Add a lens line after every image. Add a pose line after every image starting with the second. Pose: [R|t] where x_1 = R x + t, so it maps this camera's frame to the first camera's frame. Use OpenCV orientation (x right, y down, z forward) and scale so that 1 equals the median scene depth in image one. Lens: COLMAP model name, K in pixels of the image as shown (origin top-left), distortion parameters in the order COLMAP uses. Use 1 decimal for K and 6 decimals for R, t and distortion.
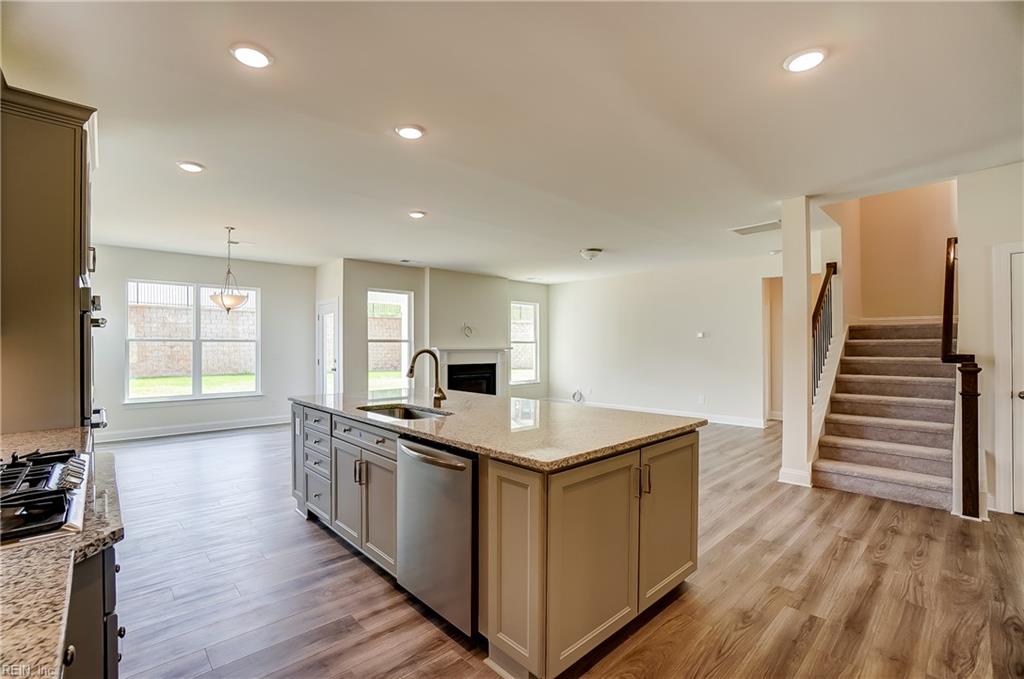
lens RADIAL K [[453.6, 0, 501.3], [0, 453.6, 344.1], [0, 0, 1]] dist [-0.059740, 0.019285]
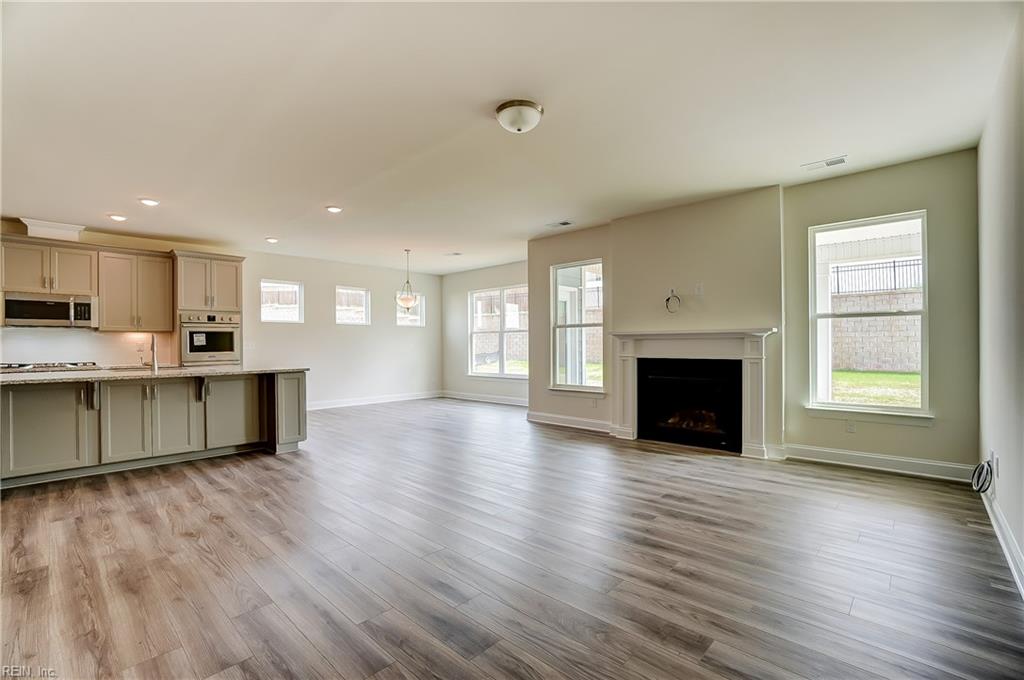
lens RADIAL K [[453.6, 0, 503.7], [0, 453.6, 343.9], [0, 0, 1]] dist [-0.059740, 0.019285]
pose [[0.069924, -0.001907, -0.997550, 0.660509], [0.012956, 0.999916, -0.001003, 0.029574], [0.997468, -0.012854, 0.069943, 0.963594]]
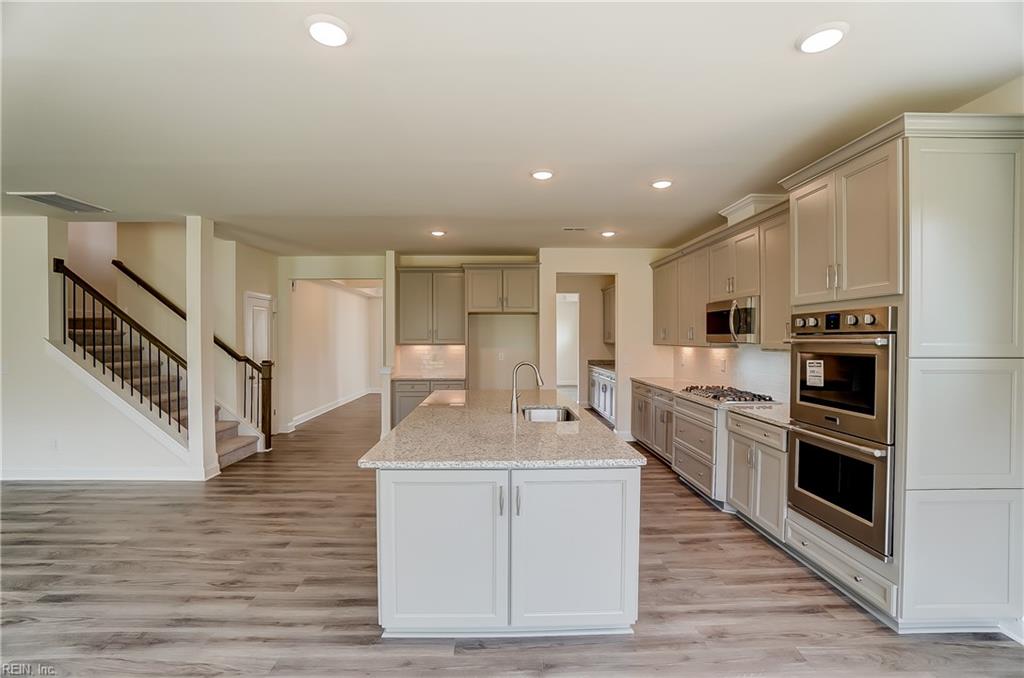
lens RADIAL K [[453.6, 0, 504.4], [0, 453.6, 342.3], [0, 0, 1]] dist [-0.059740, 0.019285]
pose [[-0.754887, -0.004237, 0.655841, -0.397624], [-0.000861, 0.999985, 0.005468, -0.019225], [-0.655854, 0.003563, -0.754879, 0.862208]]
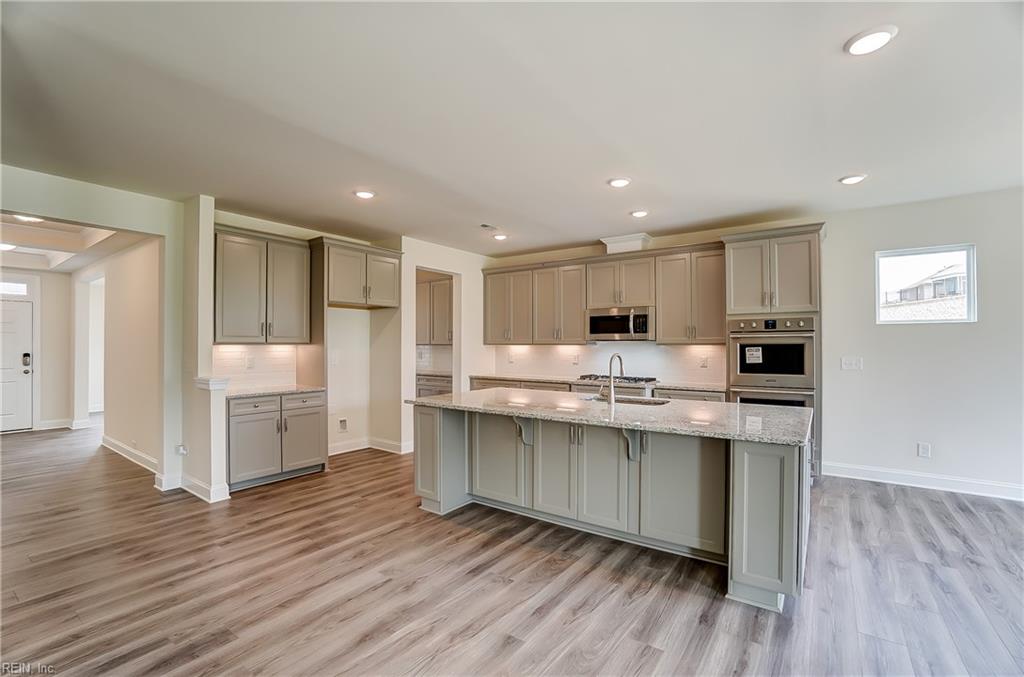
lens RADIAL K [[453.6, 0, 506.8], [0, 453.6, 340.5], [0, 0, 1]] dist [-0.059740, 0.019285]
pose [[-0.978864, -0.000970, -0.204510, 0.163690], [0.001993, 0.999896, -0.014282, -0.002748], [0.204502, -0.014388, -0.978760, 0.963515]]
